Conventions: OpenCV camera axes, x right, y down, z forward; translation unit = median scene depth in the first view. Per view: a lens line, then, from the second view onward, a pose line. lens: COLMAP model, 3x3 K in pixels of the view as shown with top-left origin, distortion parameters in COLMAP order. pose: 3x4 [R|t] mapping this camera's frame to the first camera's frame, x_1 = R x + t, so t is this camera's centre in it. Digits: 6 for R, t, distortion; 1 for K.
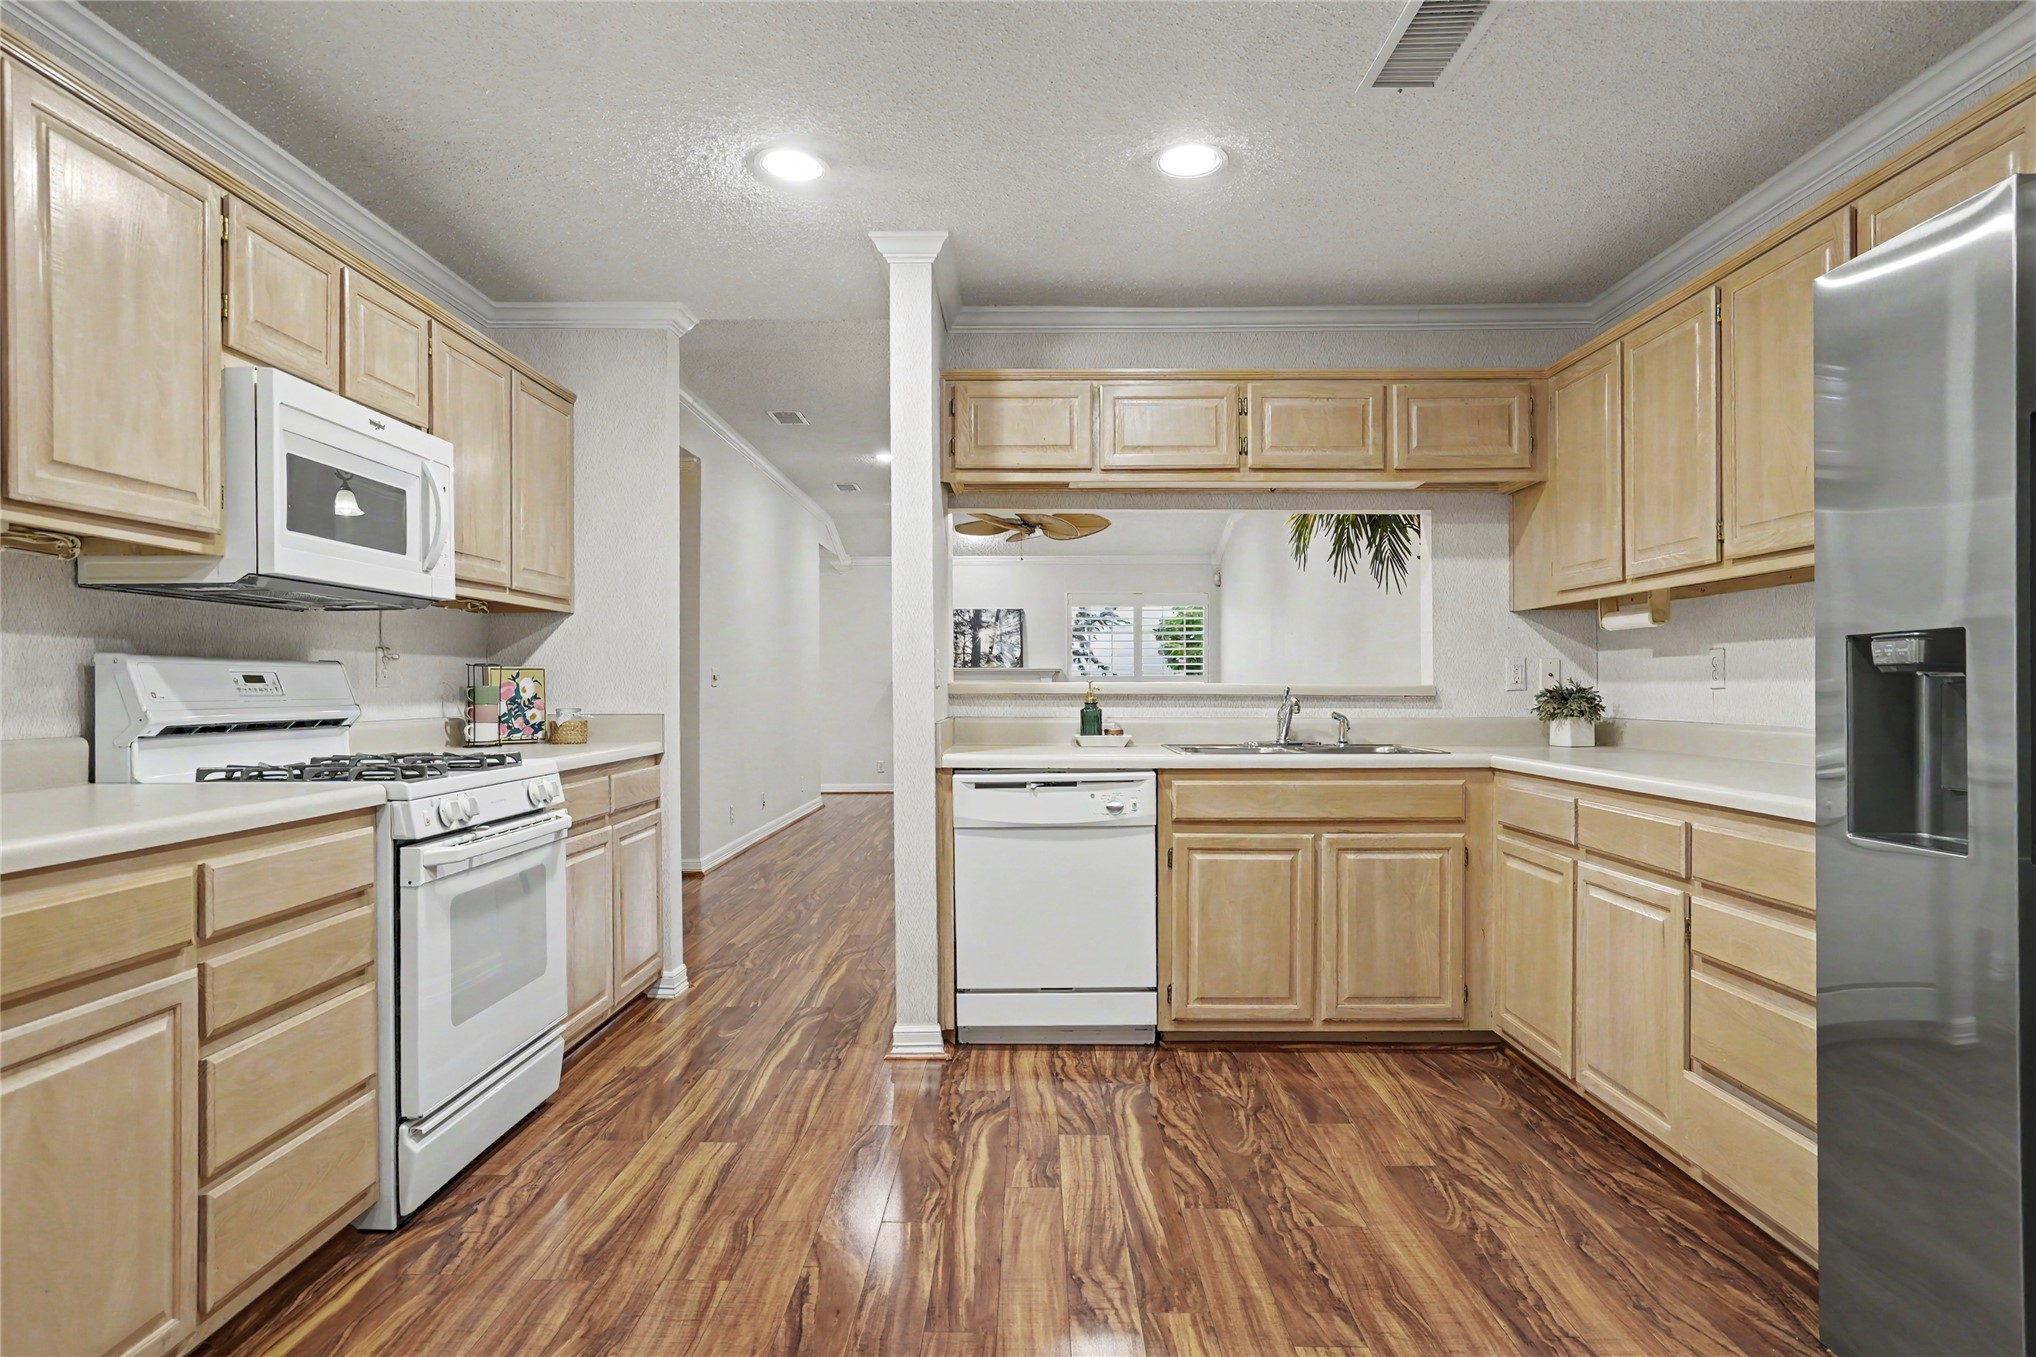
lens RADIAL K [[1210.8, 0, 1028.1], [0, 1210.8, 690.8], [0, 0, 1]] dist [-0.030592, 0.020133]
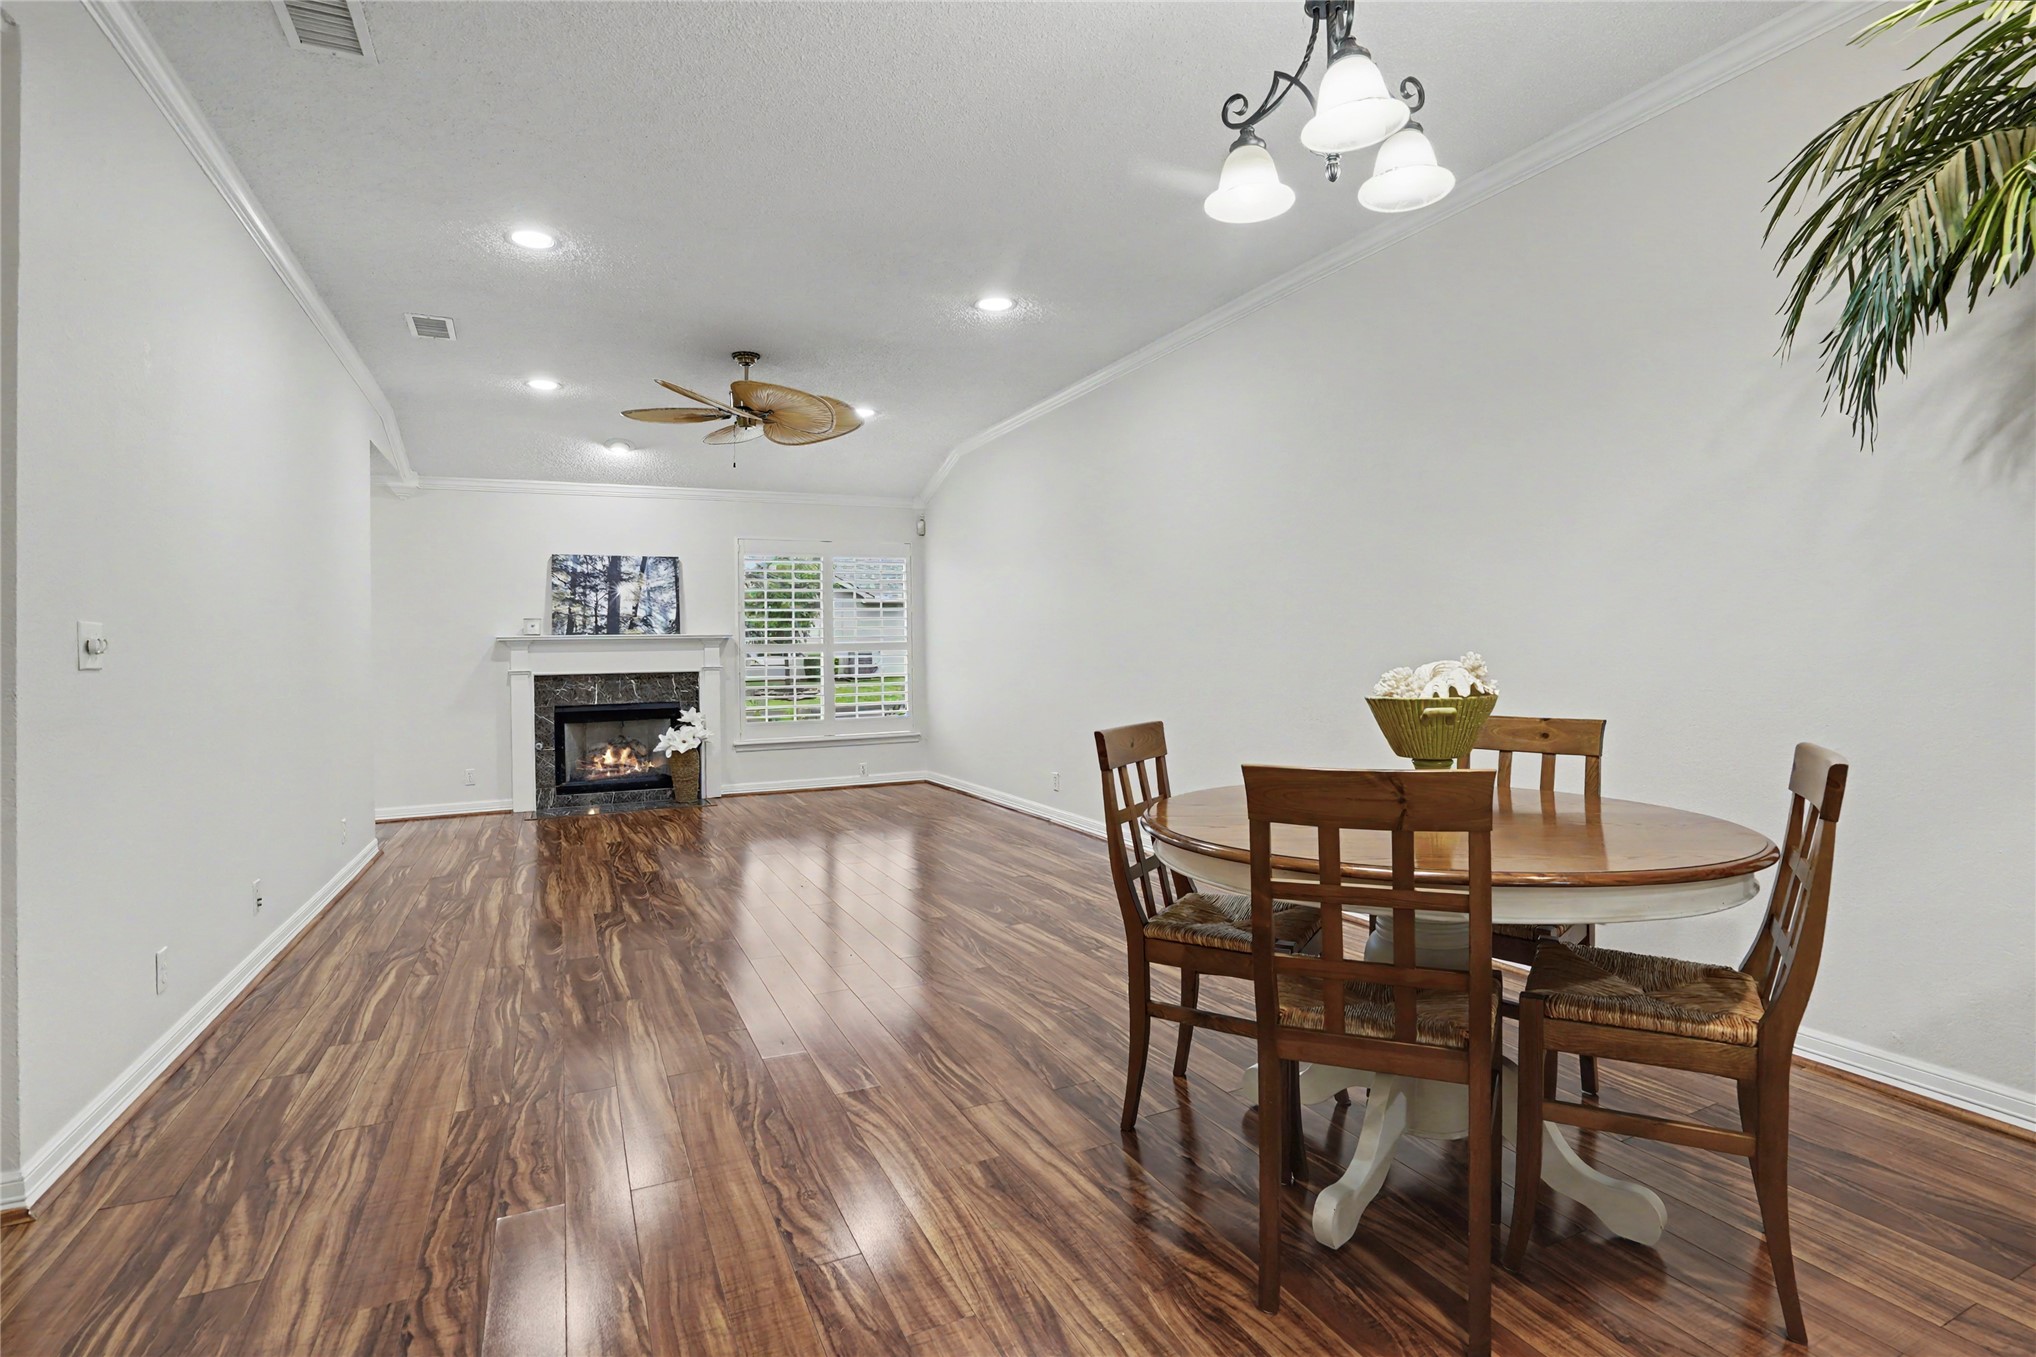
lens RADIAL K [[973.9, 0, 1019.9], [0, 973.9, 638.1], [0, 0, 1]] dist [-0.044563, 0.016153]
pose [[0.904495, -0.009463, 0.426379, -0.224041], [0.019368, 0.999634, -0.018901, -0.003556], [-0.426044, 0.025354, 0.904347, 1.152032]]
